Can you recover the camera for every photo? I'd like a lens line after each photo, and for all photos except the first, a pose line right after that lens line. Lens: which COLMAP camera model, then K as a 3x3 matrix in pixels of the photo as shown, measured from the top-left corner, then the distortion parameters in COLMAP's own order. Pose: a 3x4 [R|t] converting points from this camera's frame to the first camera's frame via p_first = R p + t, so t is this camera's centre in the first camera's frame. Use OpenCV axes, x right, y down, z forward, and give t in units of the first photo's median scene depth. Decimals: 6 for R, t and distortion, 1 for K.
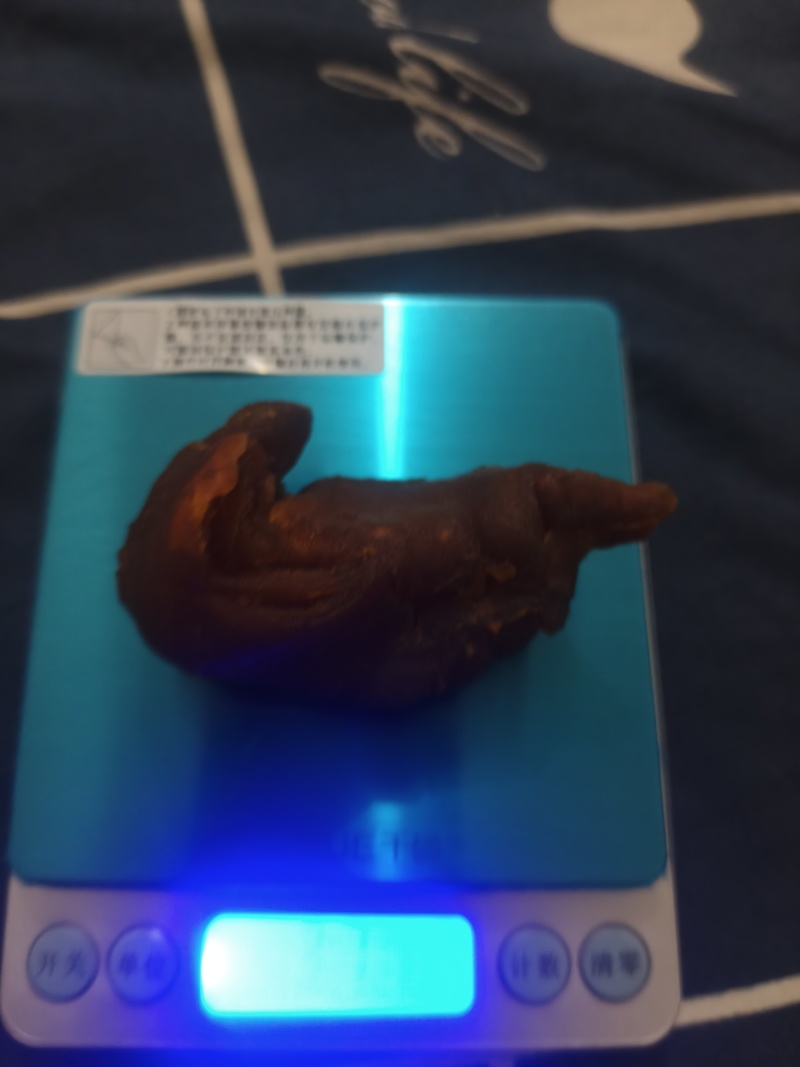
lens RADIAL K [[780.0, 0, 400.0], [0, 780.0, 533.5], [0, 0, 1]] dist [0.009262, -0.116357]
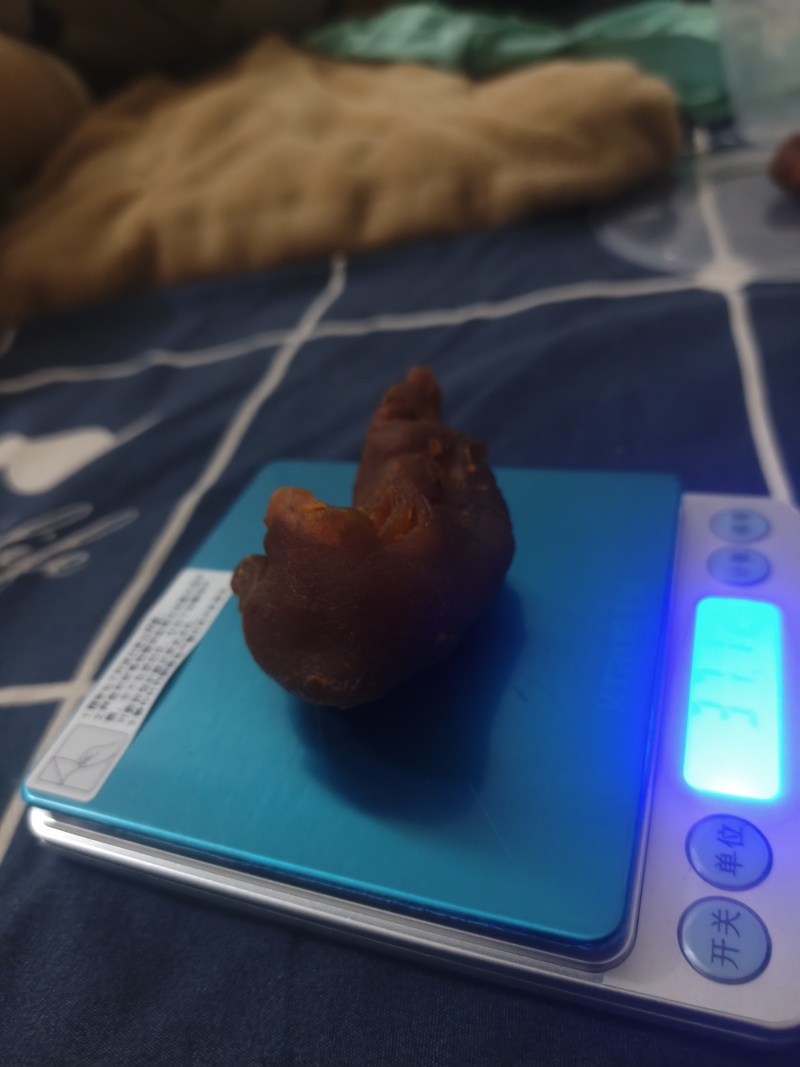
lens RADIAL K [[780.0, 0, 400.0], [0, 780.0, 533.5], [0, 0, 1]] dist [0.009262, -0.116357]
pose [[0.320507, -0.646354, 0.692461, -0.712156], [0.943540, 0.282450, -0.173075, 0.204222], [-0.083718, 0.708836, 0.700388, 0.102956]]
